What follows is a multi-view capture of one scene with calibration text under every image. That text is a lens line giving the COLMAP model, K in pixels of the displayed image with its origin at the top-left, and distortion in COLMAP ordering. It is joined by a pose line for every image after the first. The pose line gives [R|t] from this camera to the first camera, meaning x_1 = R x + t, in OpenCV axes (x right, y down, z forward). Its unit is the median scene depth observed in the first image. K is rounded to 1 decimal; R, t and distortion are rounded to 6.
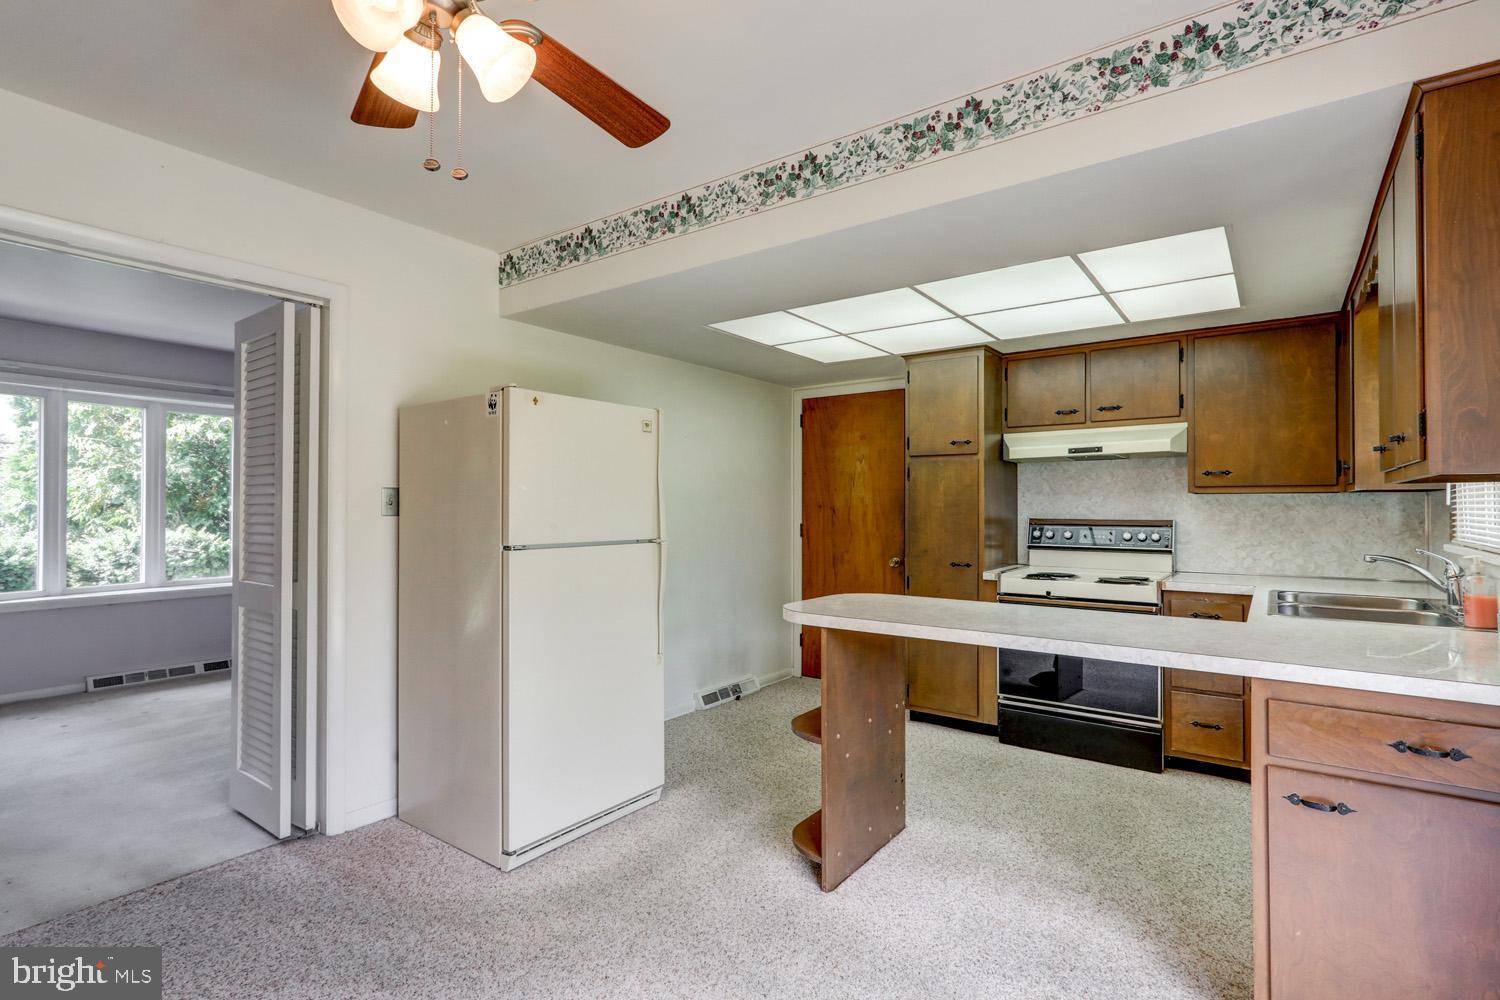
lens RADIAL K [[715.2, 0, 745.0], [0, 715.2, 500.0], [0, 0, 1]] dist [-0.003619, 0.002591]
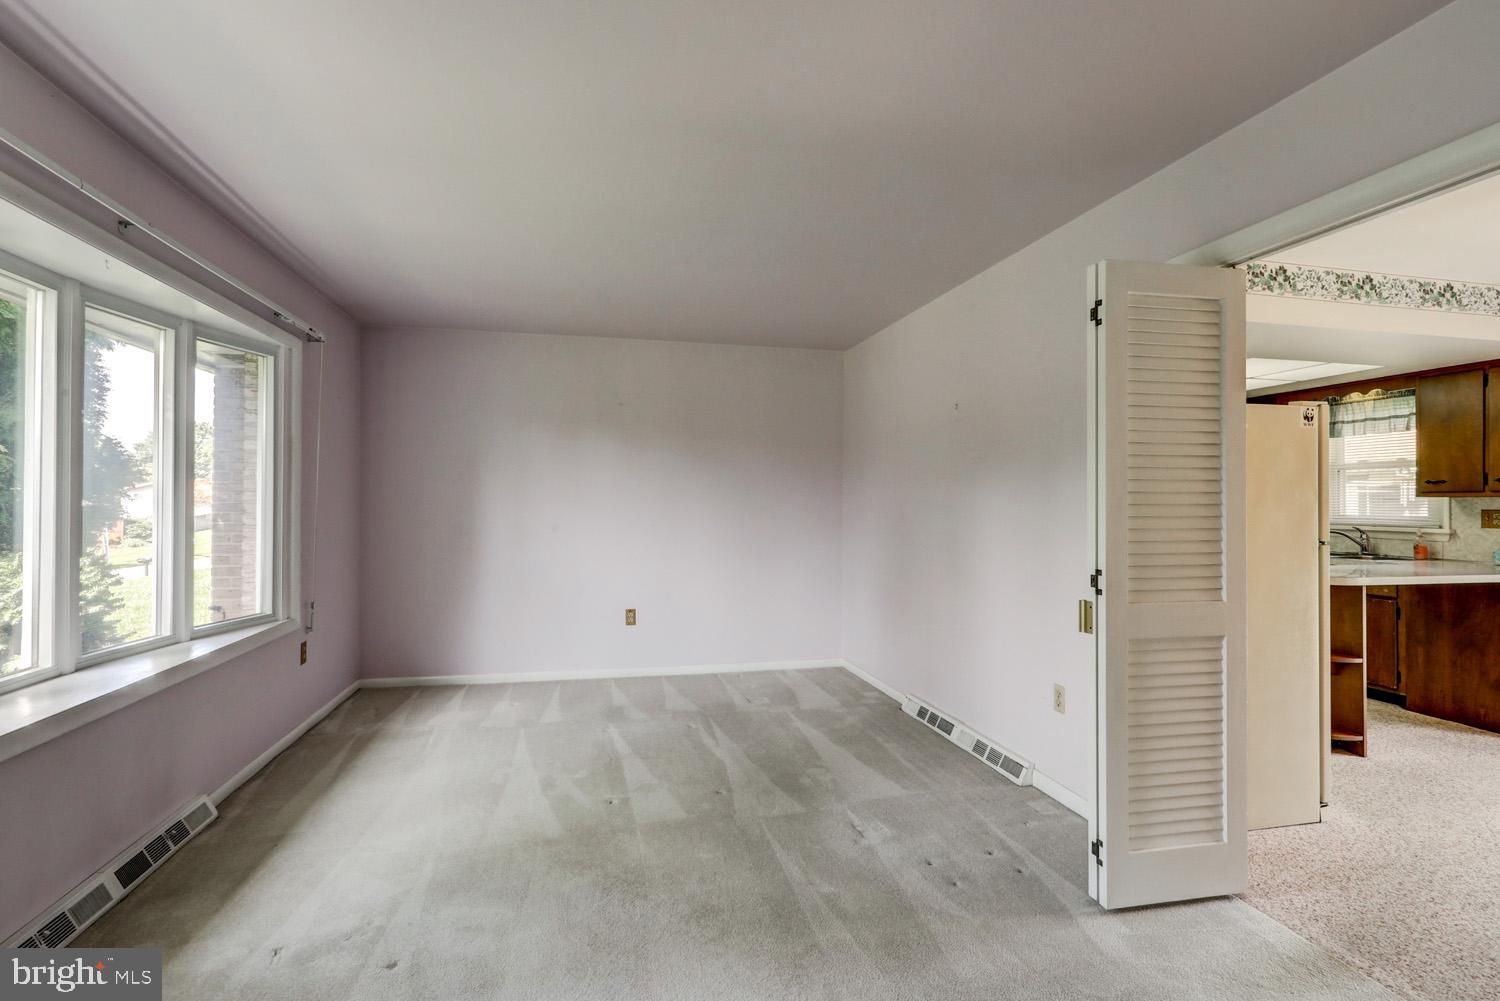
lens RADIAL K [[715.2, 0, 750.0], [0, 715.2, 499.2], [0, 0, 1]] dist [-0.003619, 0.002591]
pose [[0.653681, 0.007627, 0.756732, -1.211675], [-0.011946, 0.999929, 0.000242, 0.004476], [-0.756676, -0.009198, 0.653725, 0.630305]]
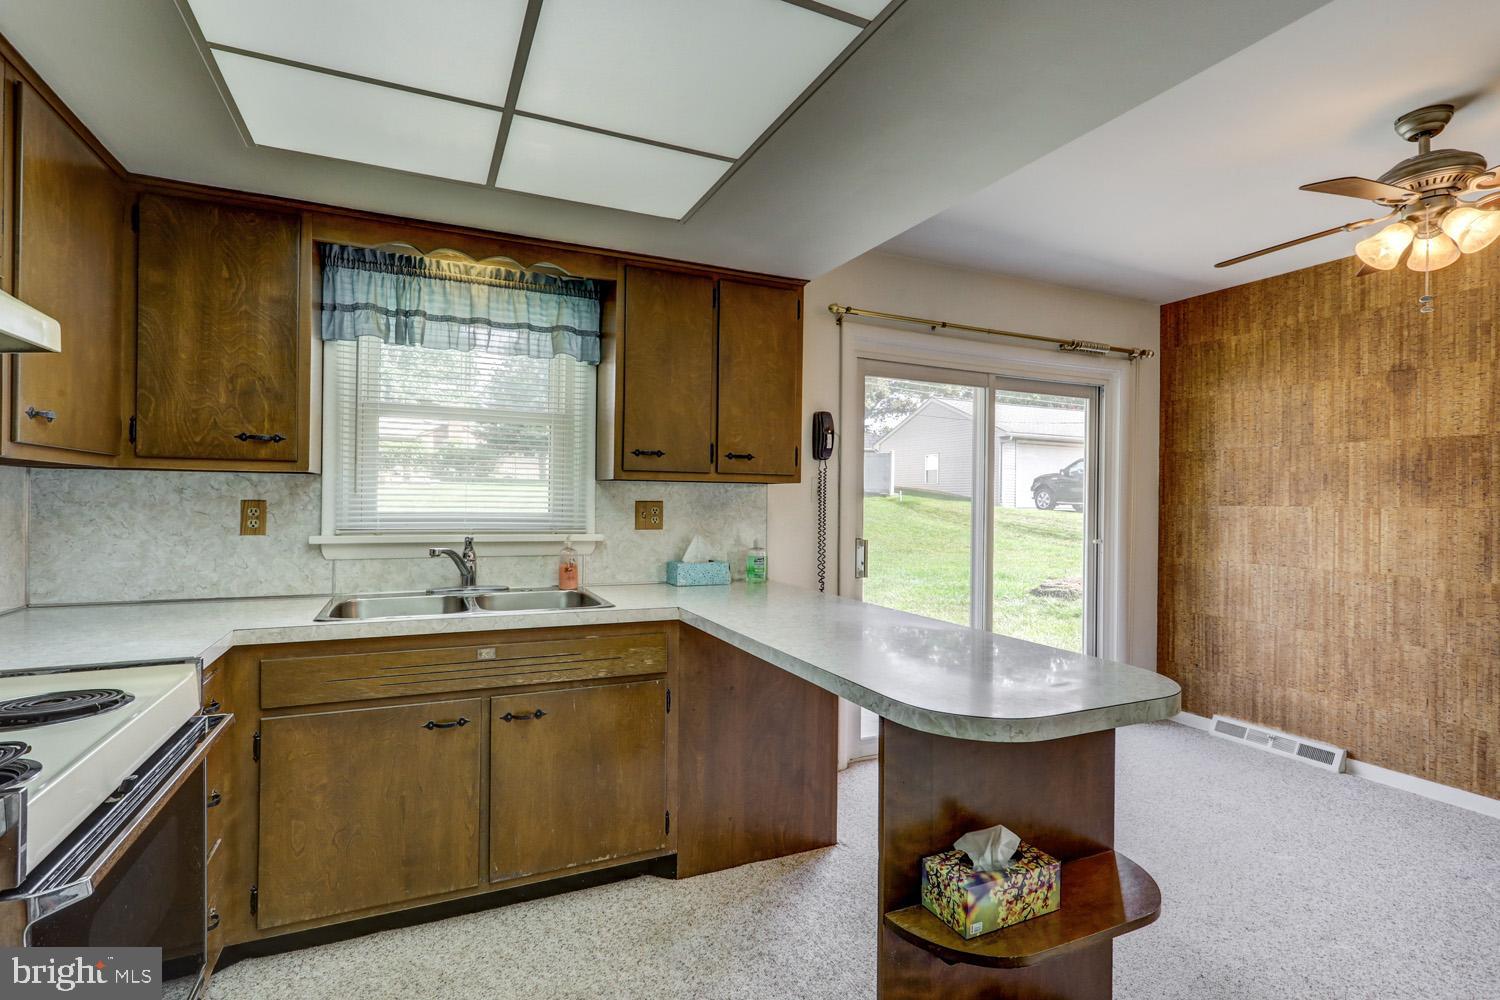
lens RADIAL K [[715.2, 0, 745.9], [0, 715.2, 500.4], [0, 0, 1]] dist [-0.003619, 0.002591]
pose [[-0.876726, -0.013143, 0.480811, 0.060559], [-0.017982, 0.999823, -0.005458, 0.009155], [-0.480654, -0.013431, -0.876808, 1.112880]]
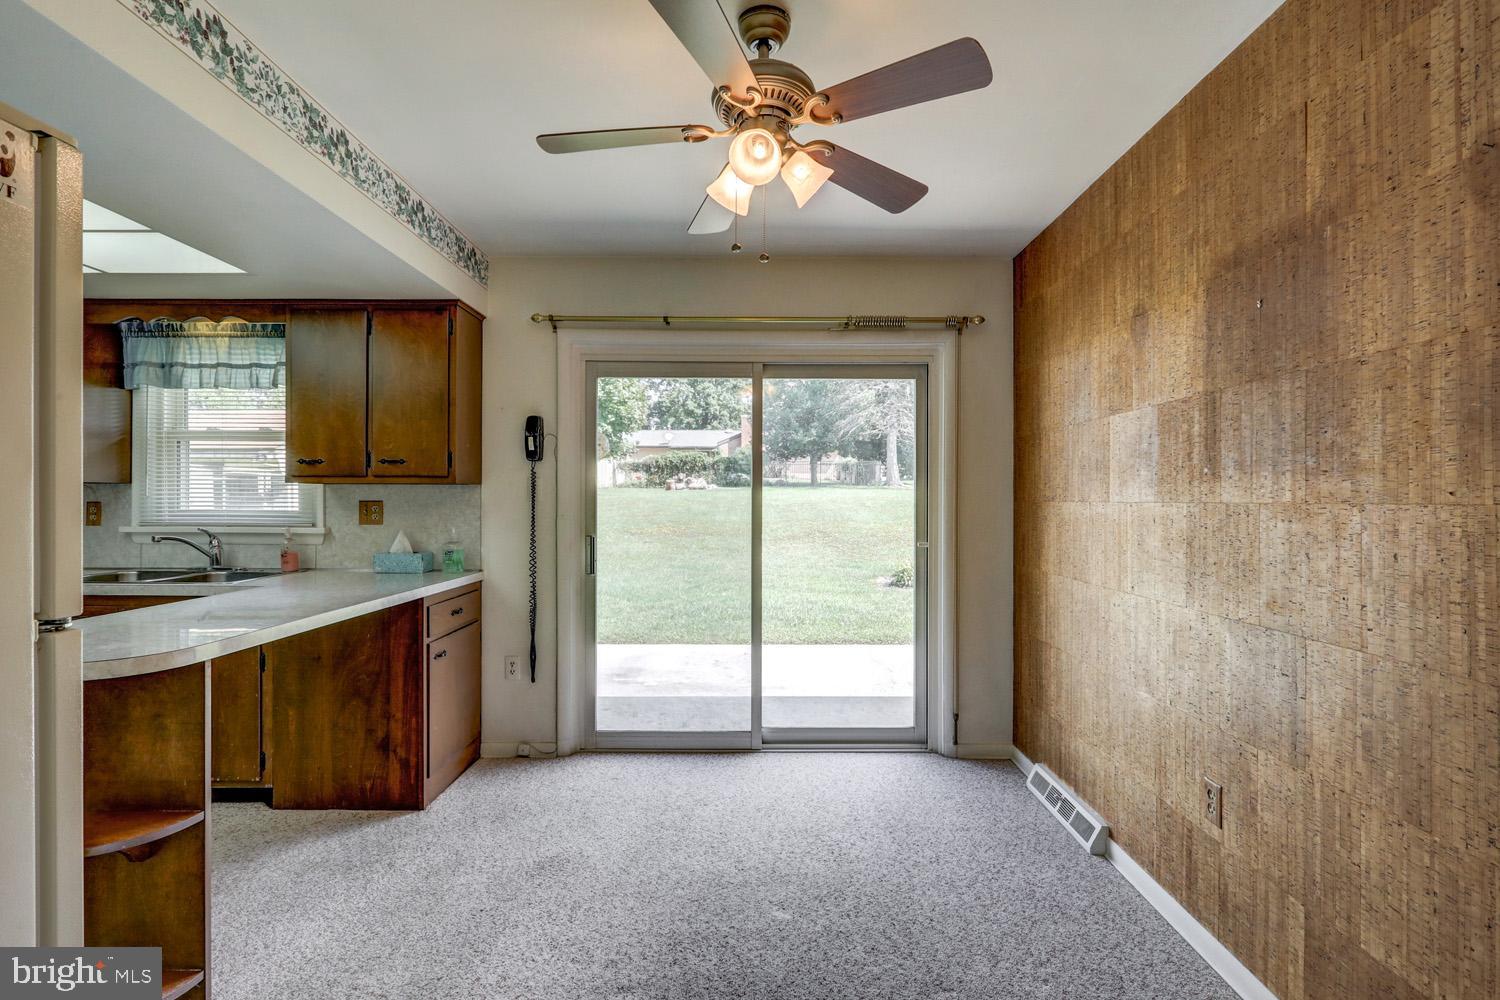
lens RADIAL K [[715.2, 0, 754.6], [0, 715.2, 498.1], [0, 0, 1]] dist [-0.003619, 0.002591]
pose [[-0.595004, -0.002911, 0.803717, -0.524196], [-0.012196, 0.999911, -0.005408, 0.002957], [-0.803630, -0.013020, -0.594987, 0.623218]]
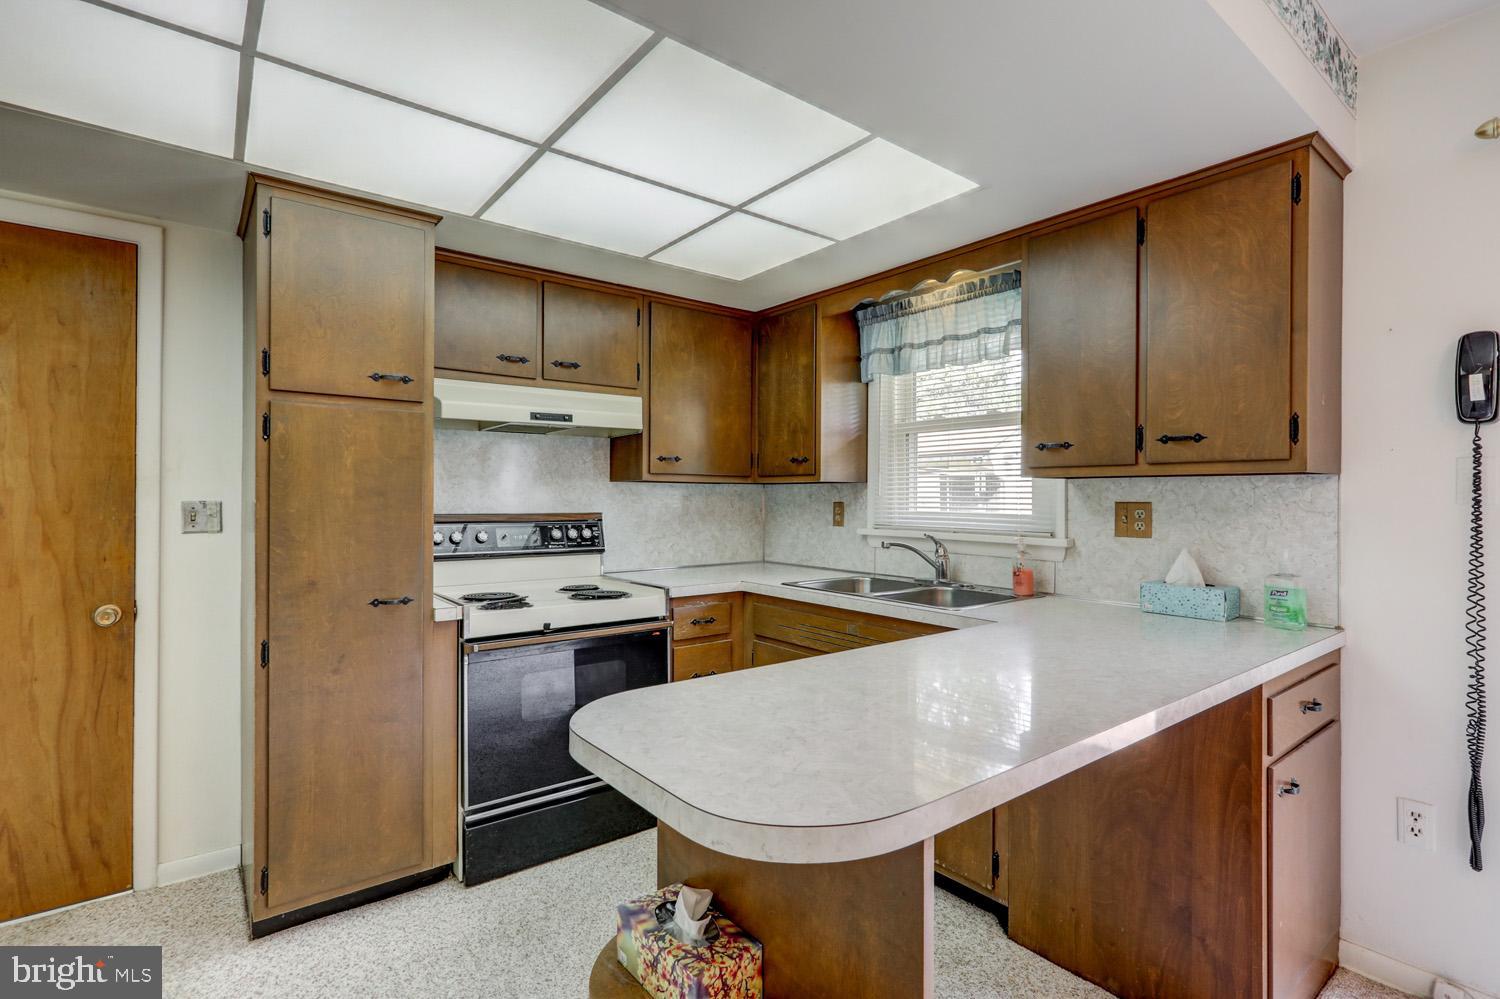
lens RADIAL K [[715.2, 0, 755.1], [0, 715.2, 500.7], [0, 0, 1]] dist [-0.003619, 0.002591]
pose [[0.256815, -0.004535, 0.966450, -0.165979], [-0.013155, 0.999880, 0.008188, 0.005296], [-0.966371, -0.014817, 0.256725, 0.630428]]
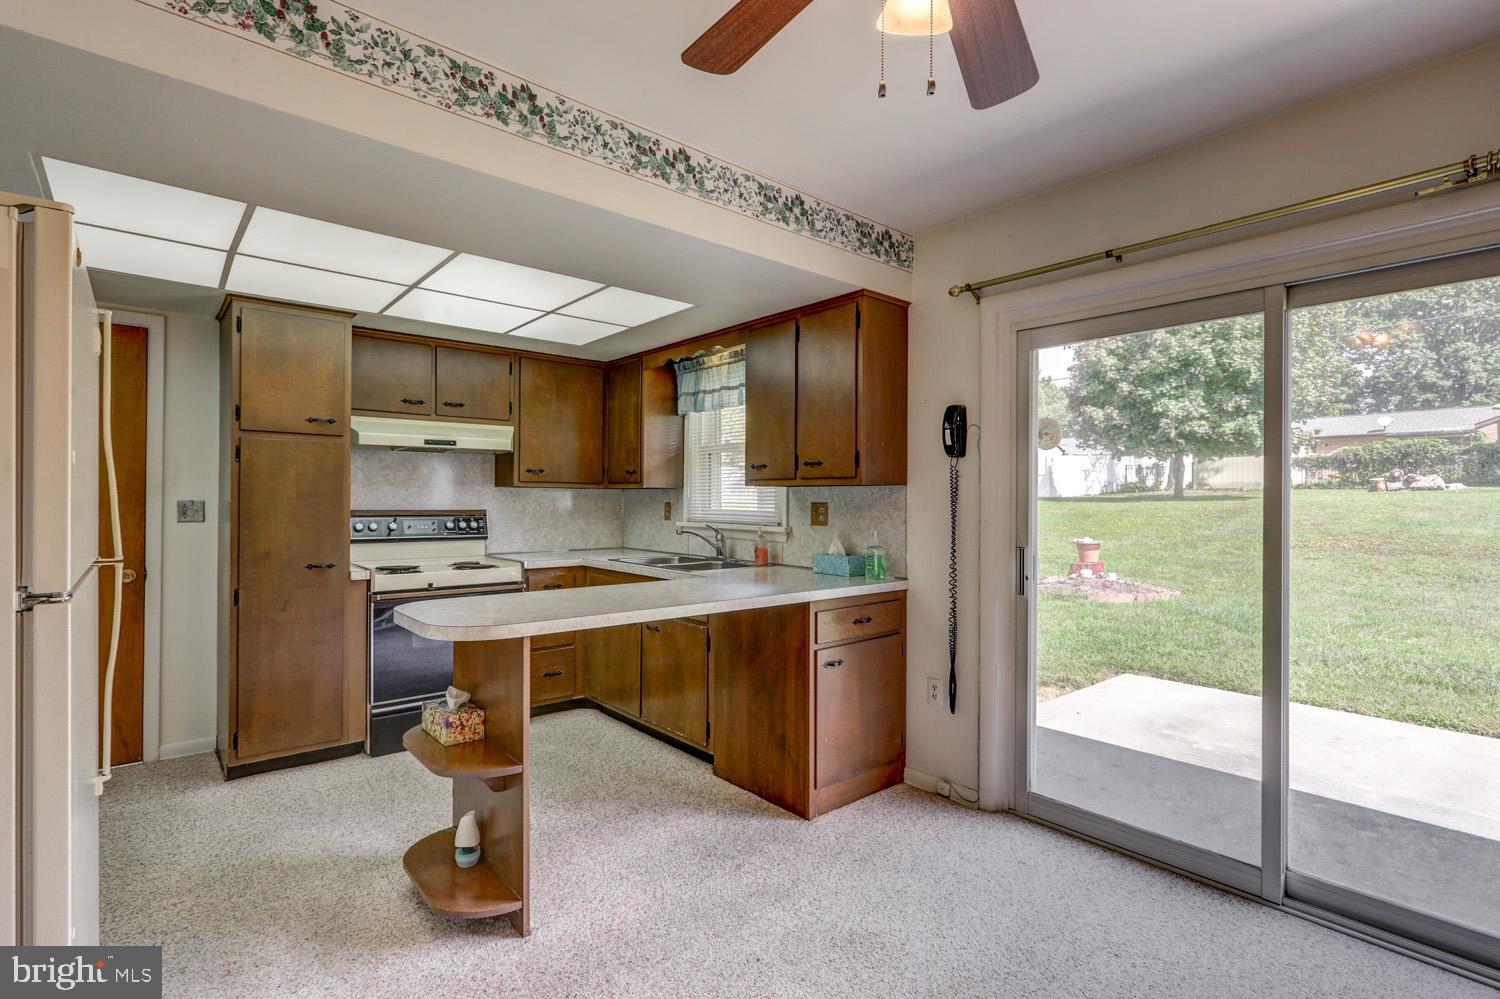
lens RADIAL K [[715.2, 0, 757.4], [0, 715.2, 500.7], [0, 0, 1]] dist [-0.003619, 0.002591]
pose [[0.214834, -0.002003, 0.976648, -0.434613], [-0.015609, 0.999863, 0.005484, 0.000941], [-0.976526, -0.016423, 0.214774, 0.341296]]
